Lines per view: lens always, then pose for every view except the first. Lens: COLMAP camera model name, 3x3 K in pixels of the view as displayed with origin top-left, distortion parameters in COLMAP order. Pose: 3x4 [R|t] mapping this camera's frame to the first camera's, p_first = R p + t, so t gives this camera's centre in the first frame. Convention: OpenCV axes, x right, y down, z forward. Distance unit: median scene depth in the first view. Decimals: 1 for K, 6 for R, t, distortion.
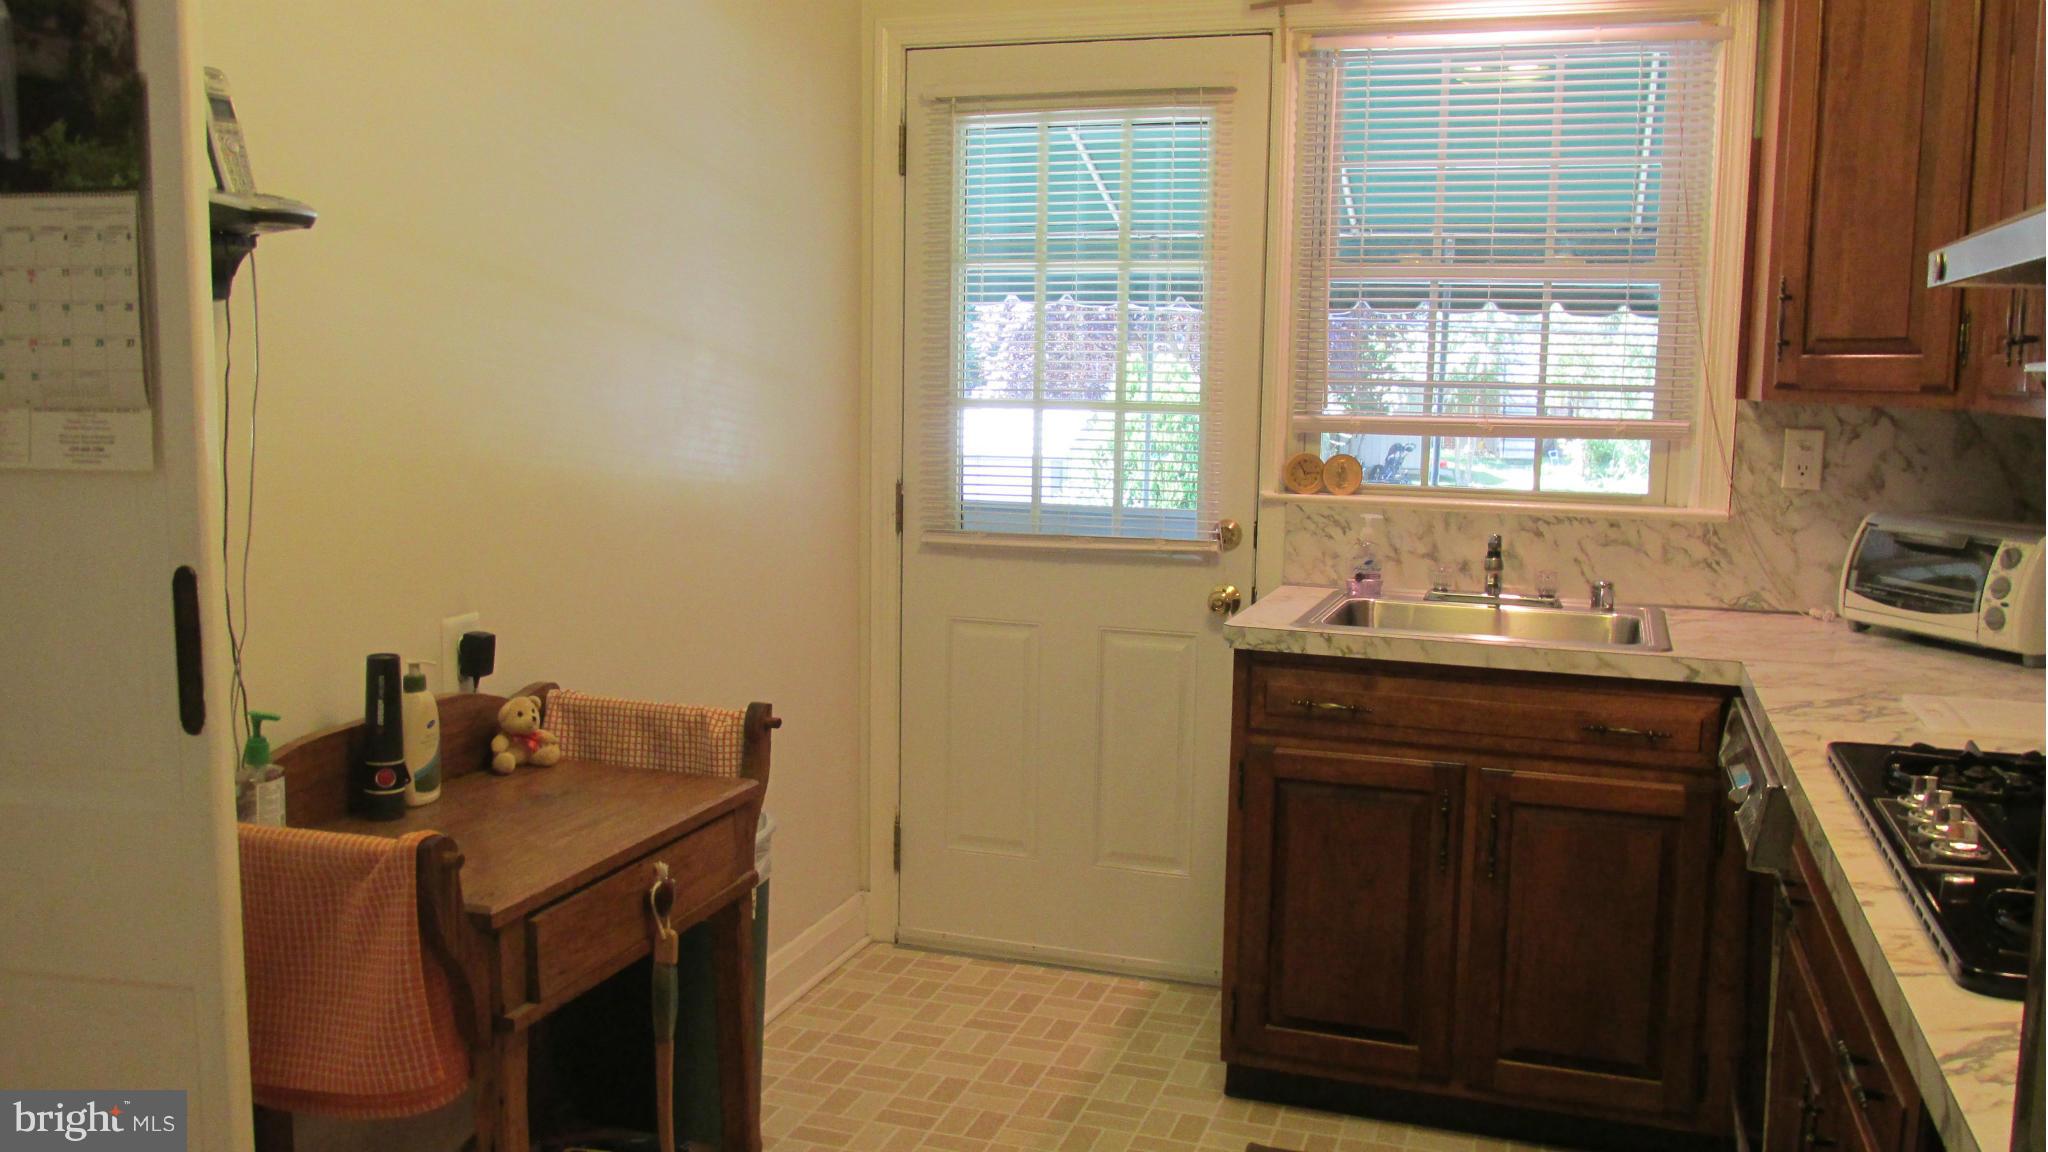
lens RADIAL K [[1709.2, 0, 1022.2], [0, 1709.2, 580.0], [0, 0, 1]] dist [-0.020010, 0.000369]
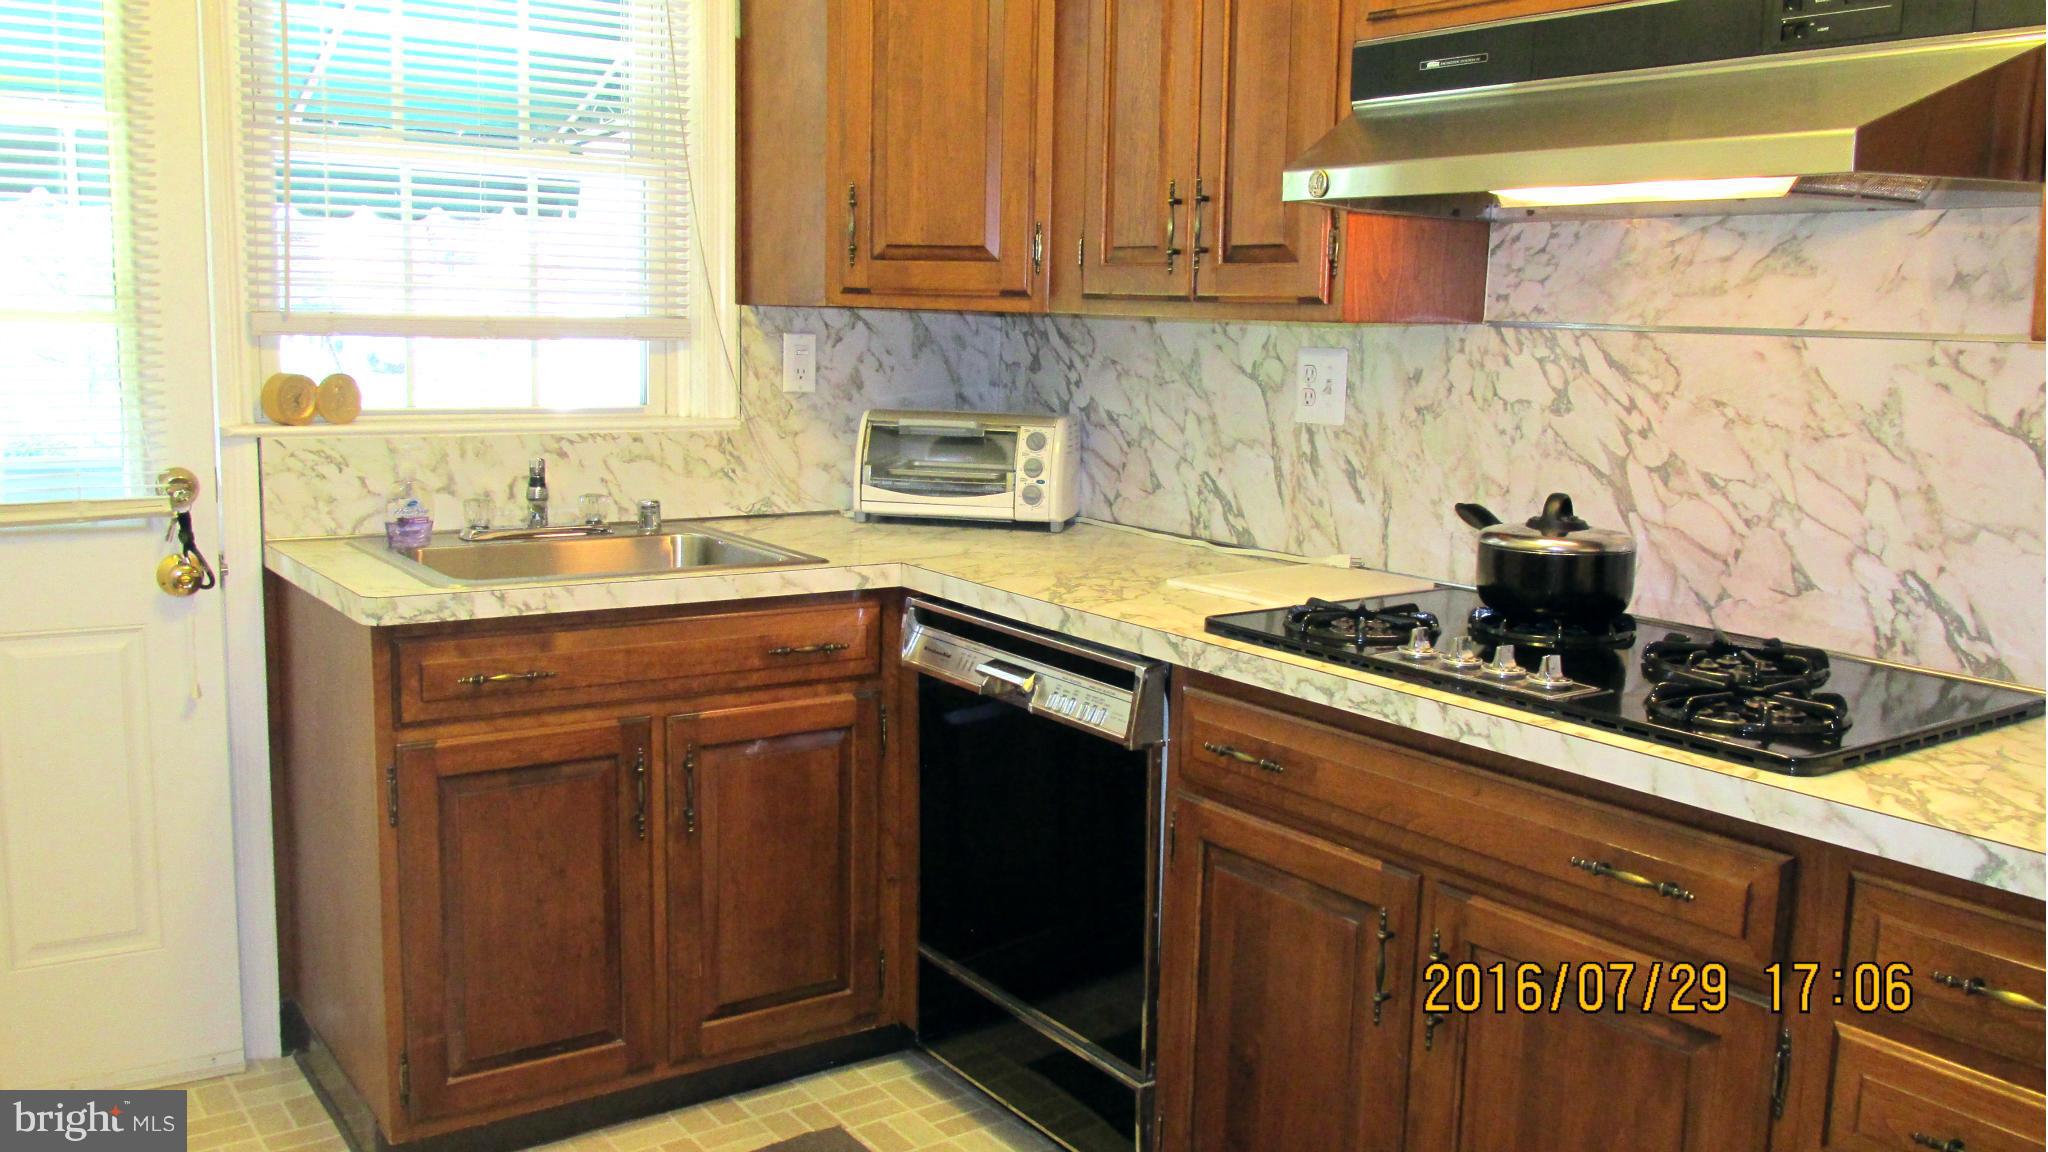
lens RADIAL K [[1709.2, 0, 1021.2], [0, 1709.2, 568.5], [0, 0, 1]] dist [-0.020010, 0.000369]
pose [[0.598479, -0.122459, 0.791724, -0.295944], [0.087622, 0.992325, 0.087252, -0.026728], [-0.796332, 0.017154, 0.604616, 0.278810]]
